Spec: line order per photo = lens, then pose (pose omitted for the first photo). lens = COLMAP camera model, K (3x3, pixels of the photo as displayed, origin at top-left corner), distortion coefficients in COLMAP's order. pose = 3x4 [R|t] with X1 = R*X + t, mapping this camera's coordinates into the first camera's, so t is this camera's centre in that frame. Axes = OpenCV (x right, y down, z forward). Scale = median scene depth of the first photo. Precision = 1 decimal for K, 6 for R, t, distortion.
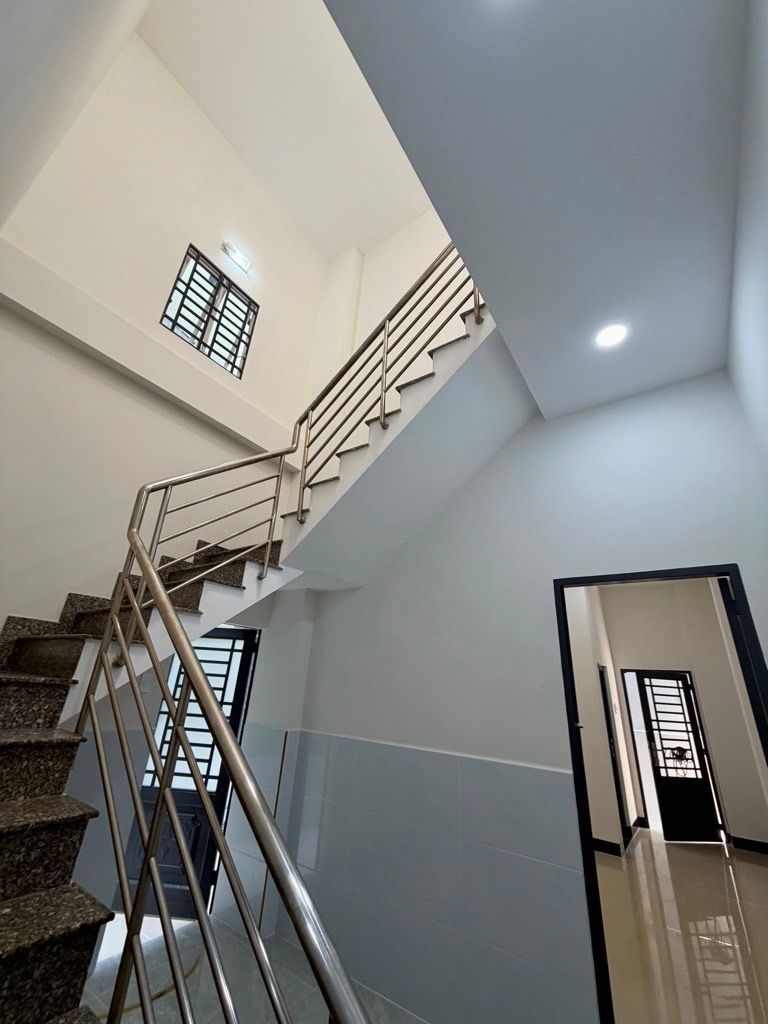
lens RADIAL K [[409.4, 0, 384.0], [0, 409.4, 502.4], [0, 0, 1]] dist [0.002271, 0.000416]
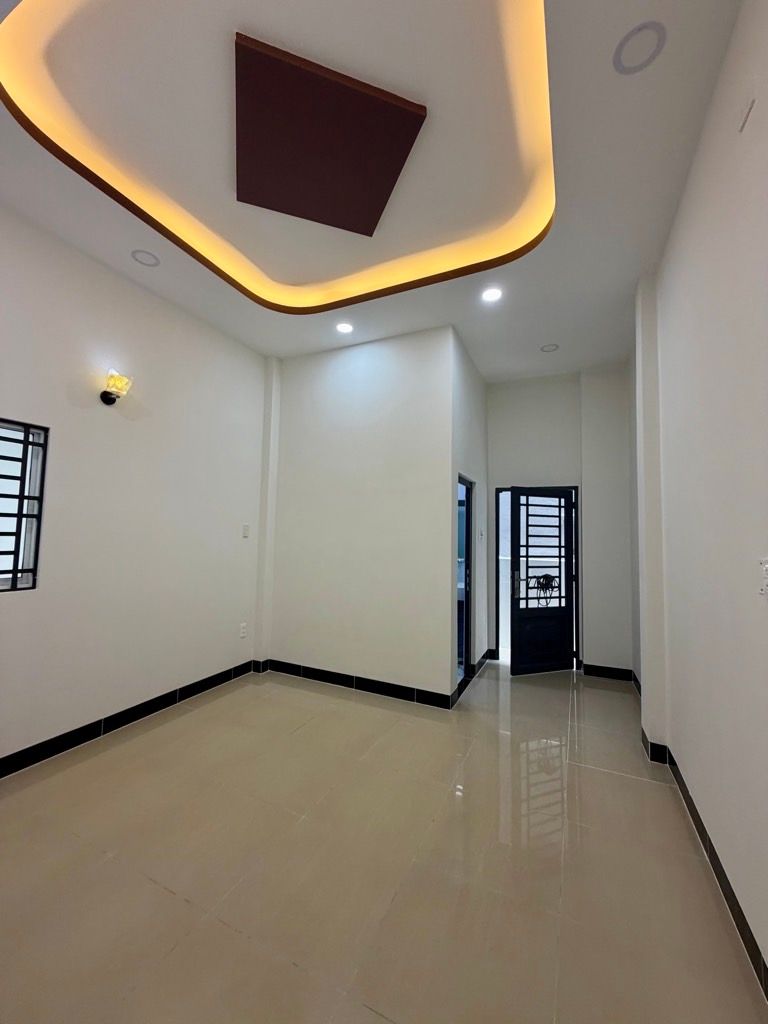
lens RADIAL K [[409.4, 0, 379.9], [0, 409.4, 514.5], [0, 0, 1]] dist [0.002271, 0.000416]
pose [[0.982762, -0.030355, 0.182366, 0.263773], [-0.036315, 0.935515, 0.351417, 0.222701], [-0.181274, -0.351982, 0.918286, 0.375513]]
